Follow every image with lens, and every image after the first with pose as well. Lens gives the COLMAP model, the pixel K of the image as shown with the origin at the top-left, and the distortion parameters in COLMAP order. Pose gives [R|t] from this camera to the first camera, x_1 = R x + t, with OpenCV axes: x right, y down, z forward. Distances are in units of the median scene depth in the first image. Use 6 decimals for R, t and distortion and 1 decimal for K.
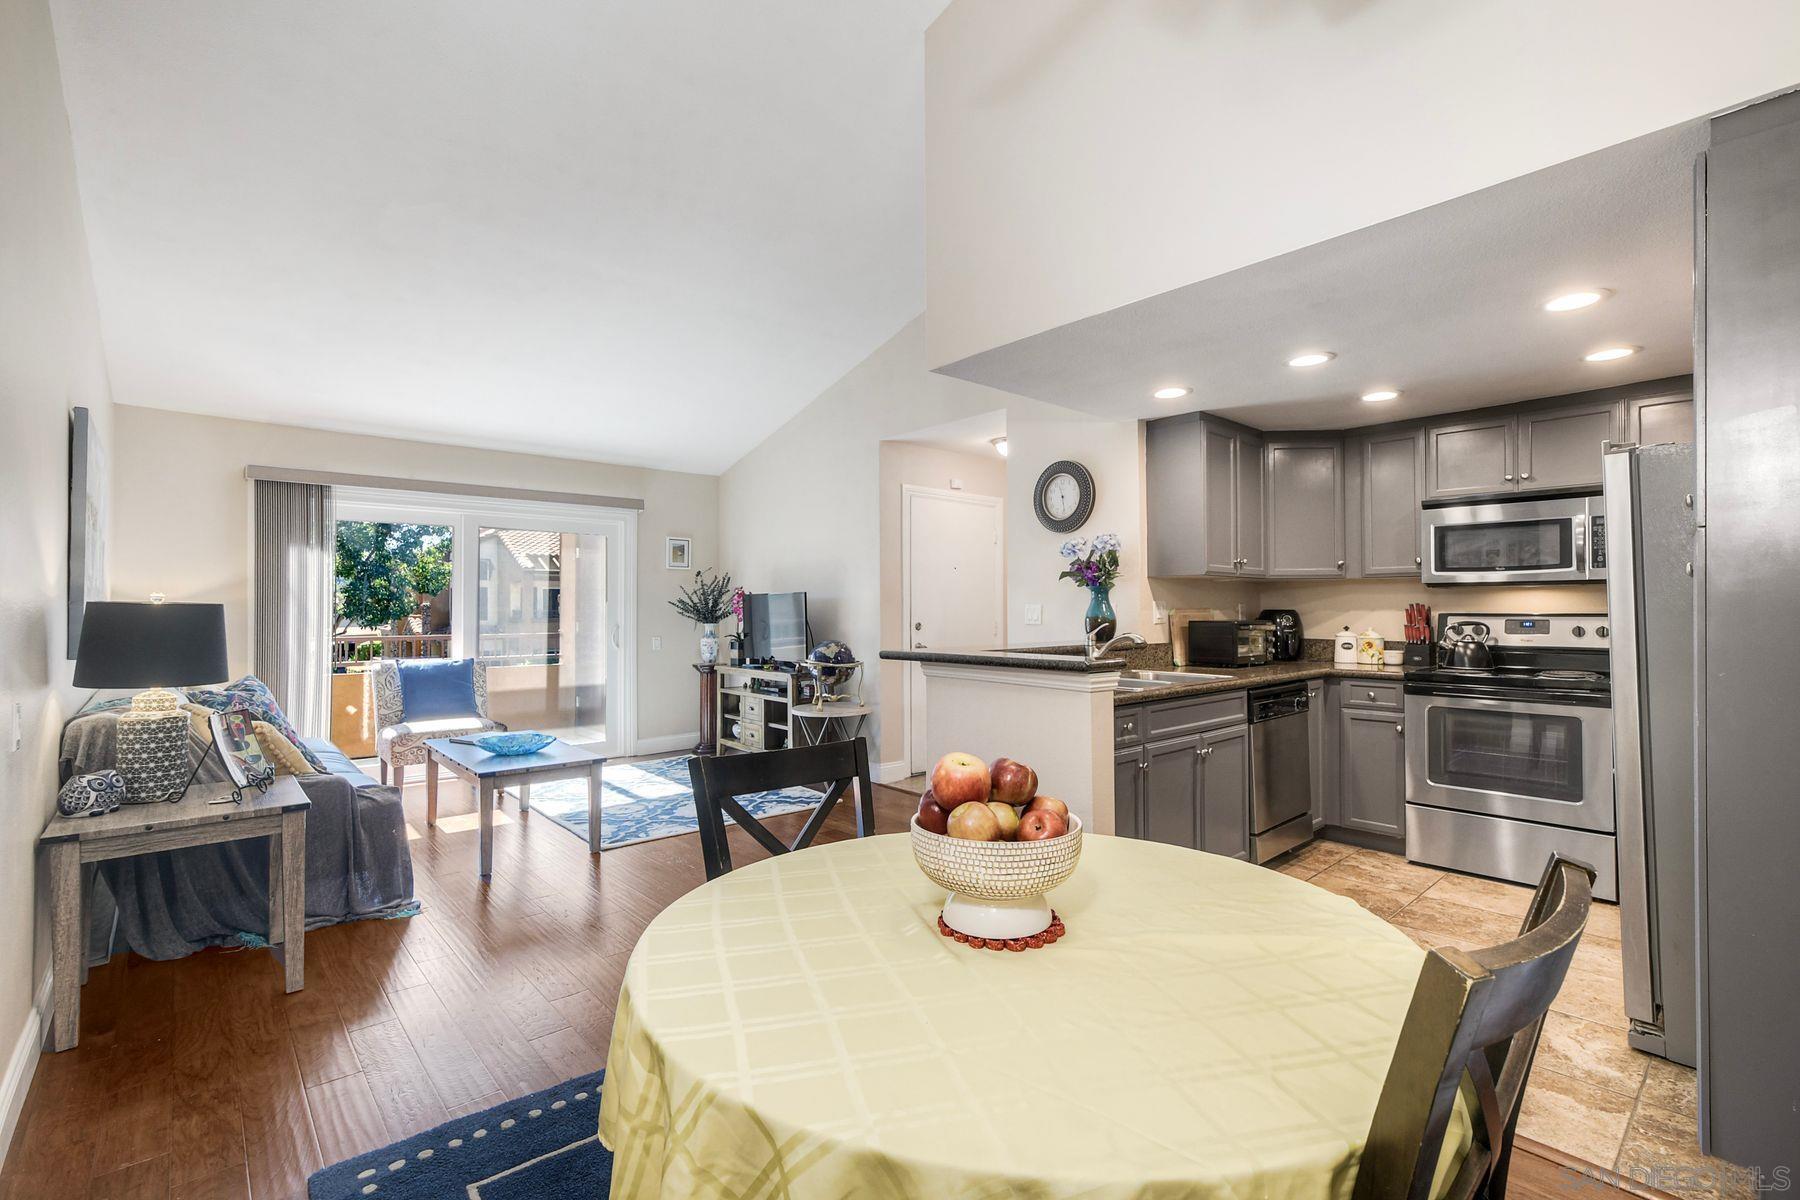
lens RADIAL K [[805.1, 0, 909.3], [0, 805.1, 598.1], [0, 0, 1]] dist [0.003533, -0.002063]
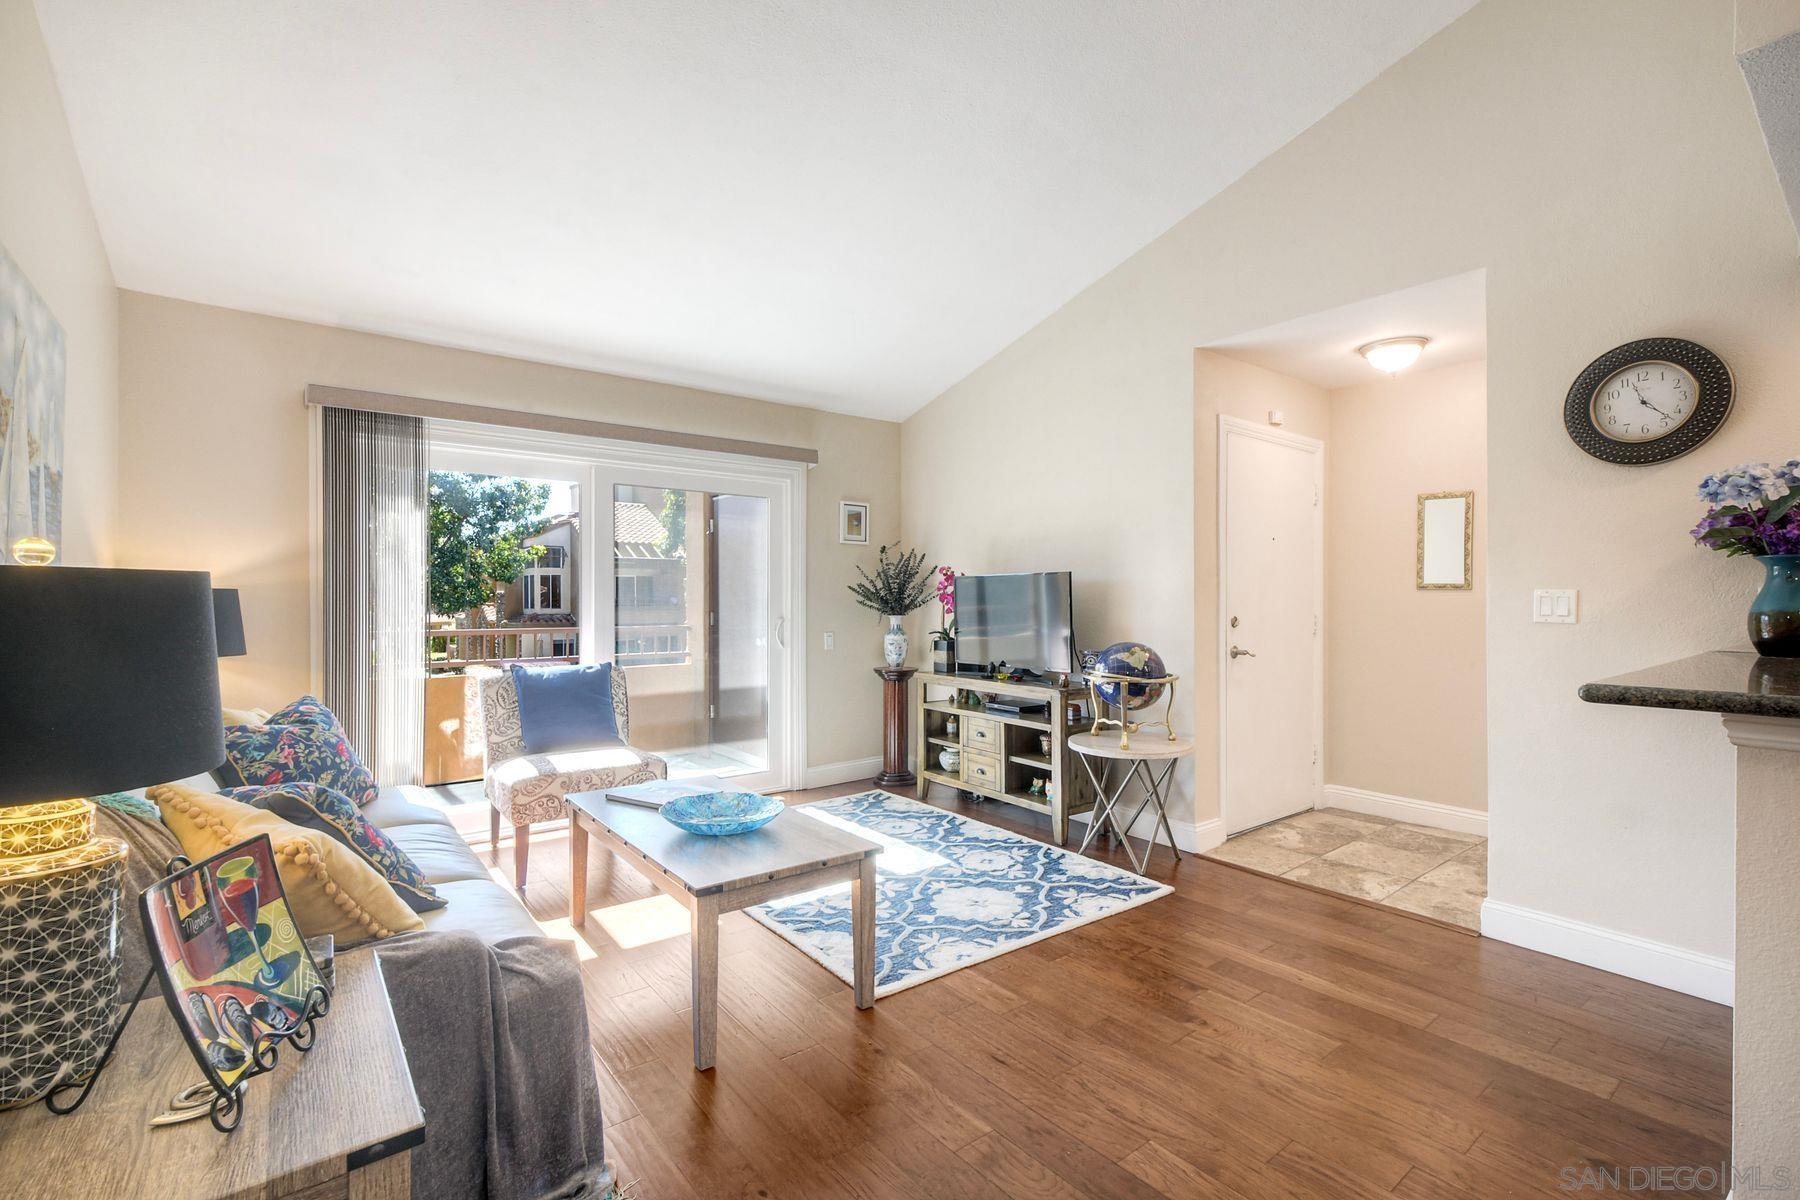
lens RADIAL K [[805.1, 0, 903.9], [0, 805.1, 600.4], [0, 0, 1]] dist [0.003533, -0.002063]
pose [[0.997568, 0.004653, -0.069539, -0.300081], [-0.003614, 0.999880, 0.015065, 0.009387], [0.069601, -0.014777, 0.997465, 0.391905]]
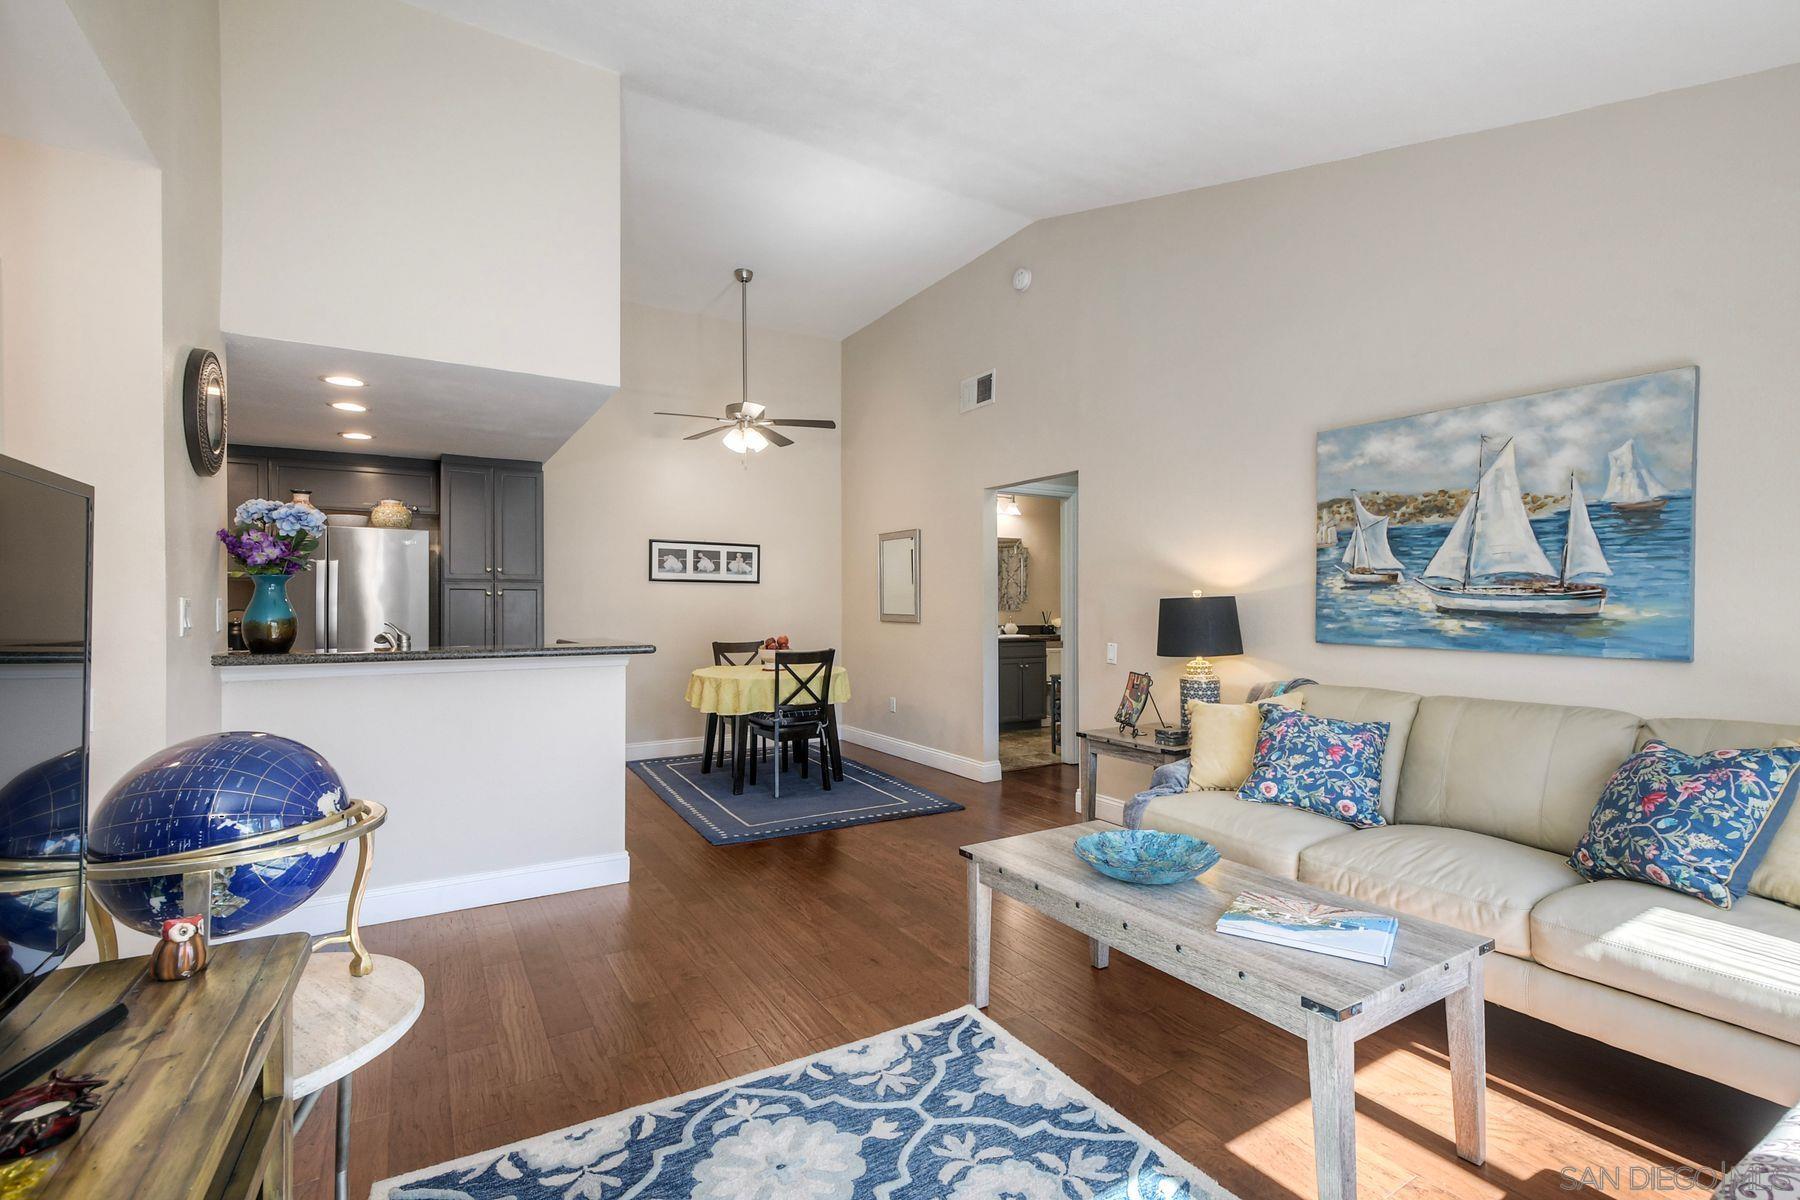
lens RADIAL K [[805.1, 0, 897.6], [0, 805.1, 608.6], [0, 0, 1]] dist [0.003533, -0.002063]
pose [[-0.980704, 0.004226, 0.195452, -0.419224], [0.002128, 0.999938, -0.010944, 0.023879], [-0.195486, -0.010317, -0.980652, 1.498863]]
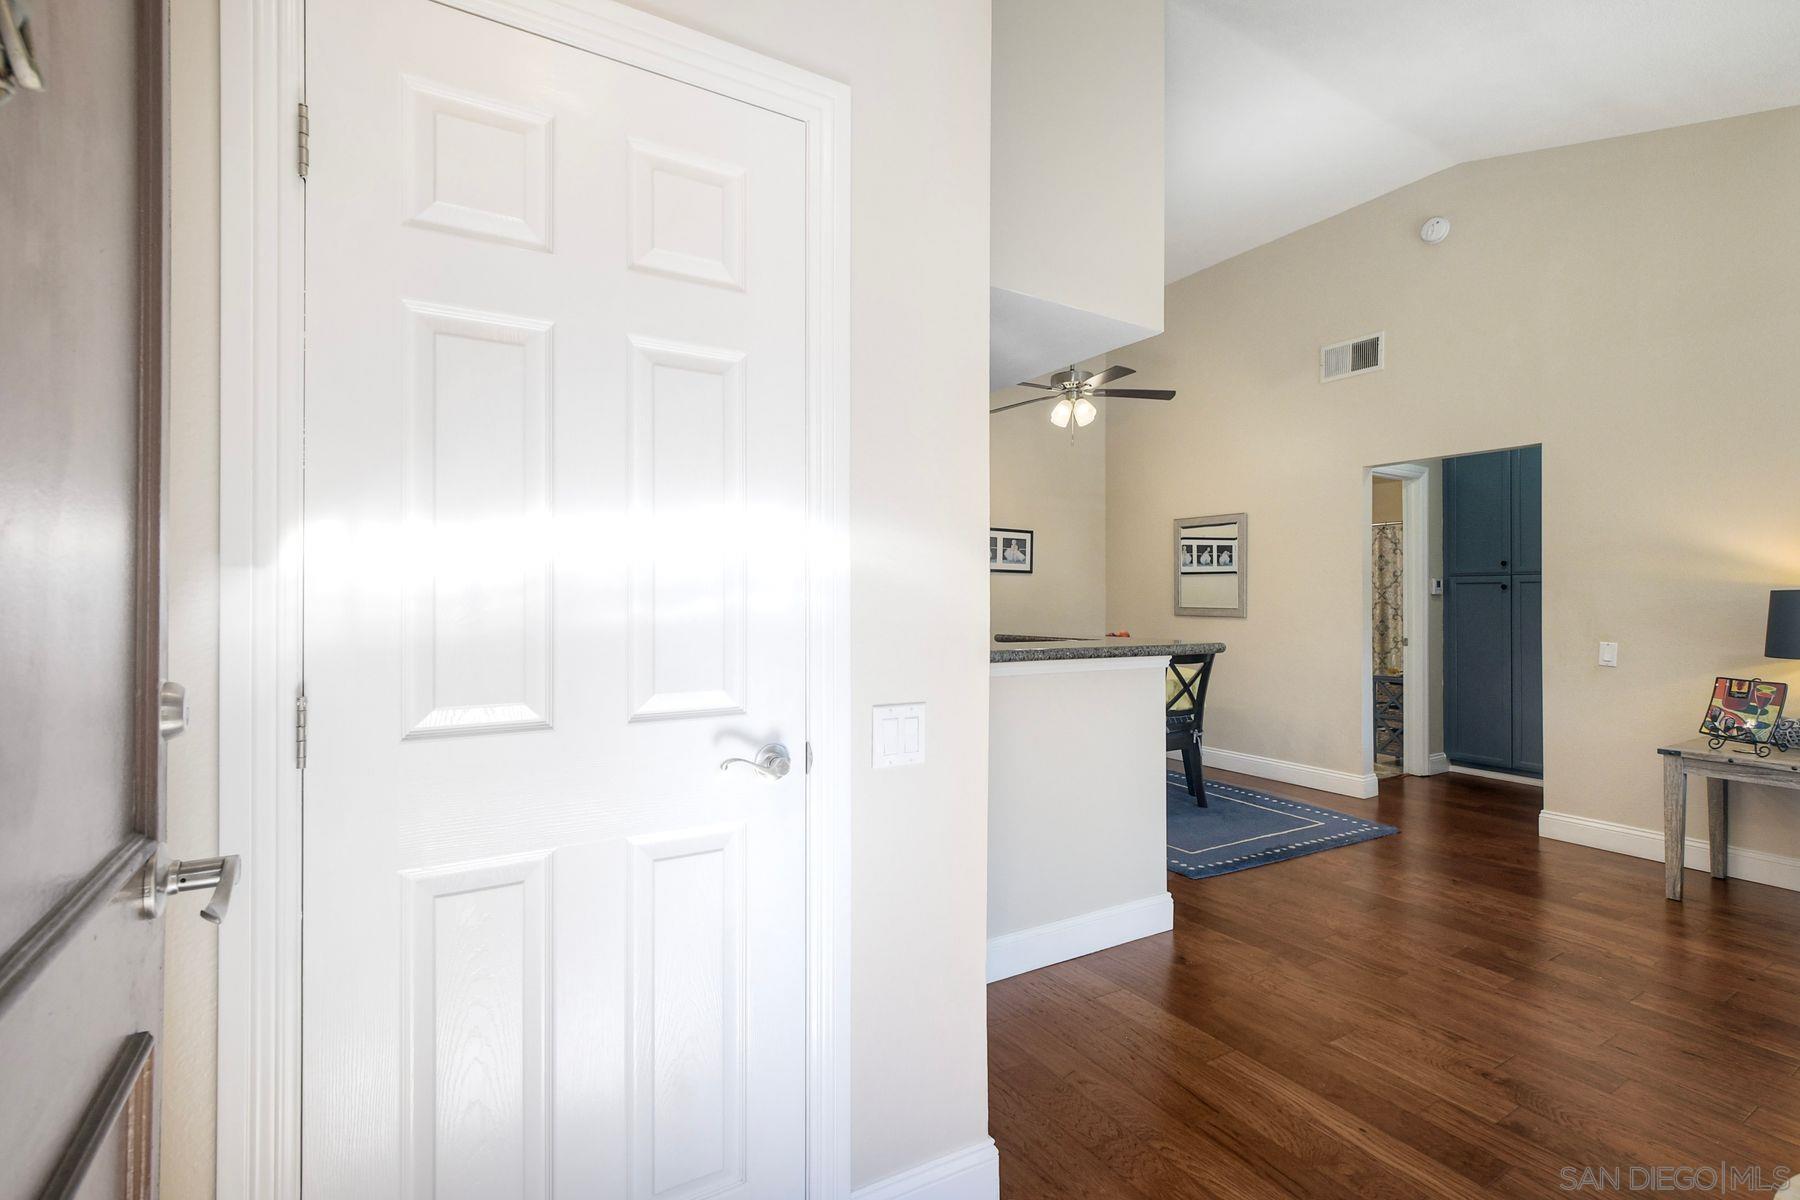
lens RADIAL K [[805.1, 0, 905.5], [0, 805.1, 601.7], [0, 0, 1]] dist [0.003533, -0.002063]
pose [[-0.981922, -0.001012, 0.189282, 0.106059], [-0.003139, 0.999935, -0.010937, 0.024266], [-0.189259, -0.011334, -0.981862, 1.456767]]
